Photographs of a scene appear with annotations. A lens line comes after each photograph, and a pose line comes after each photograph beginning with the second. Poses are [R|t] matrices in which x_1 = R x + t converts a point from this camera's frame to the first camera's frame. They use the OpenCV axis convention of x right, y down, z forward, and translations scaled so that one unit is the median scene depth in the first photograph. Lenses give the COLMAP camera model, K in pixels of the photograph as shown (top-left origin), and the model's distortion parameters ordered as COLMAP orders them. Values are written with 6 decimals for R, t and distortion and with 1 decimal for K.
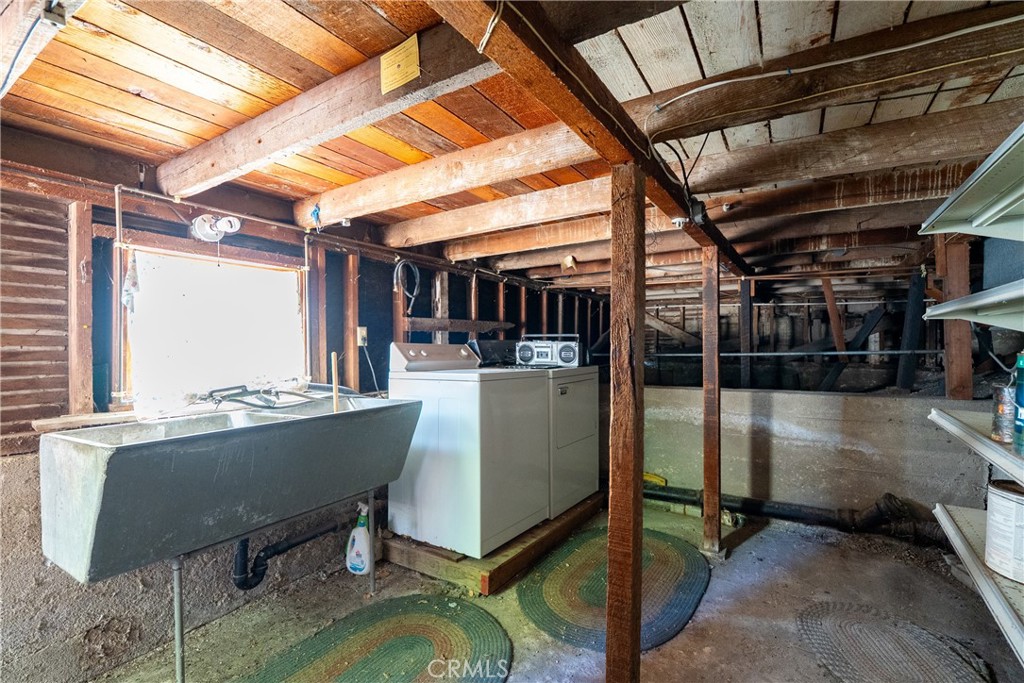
lens RADIAL K [[464.8, 0, 512.8], [0, 464.8, 335.2], [0, 0, 1]] dist [-0.001749, 0.000151]
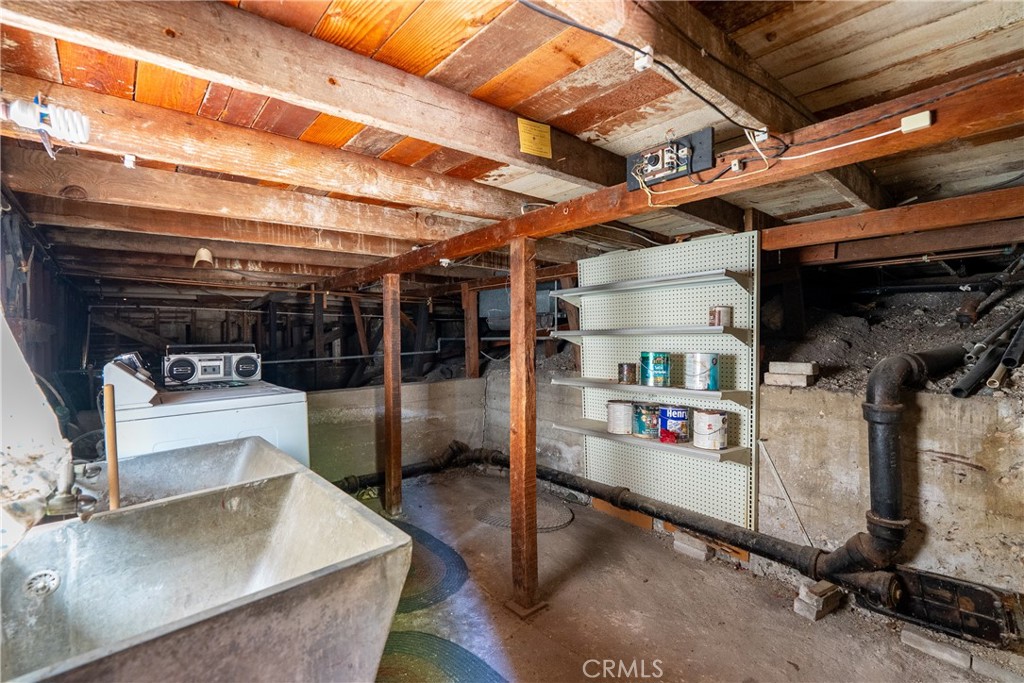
lens RADIAL K [[464.8, 0, 512.8], [0, 464.8, 335.2], [0, 0, 1]] dist [-0.001749, 0.000151]
pose [[0.294852, 0.005609, 0.955527, -0.643027], [-0.001053, 0.999984, -0.005546, -0.016618], [-0.955542, 0.000629, 0.294853, 0.300156]]
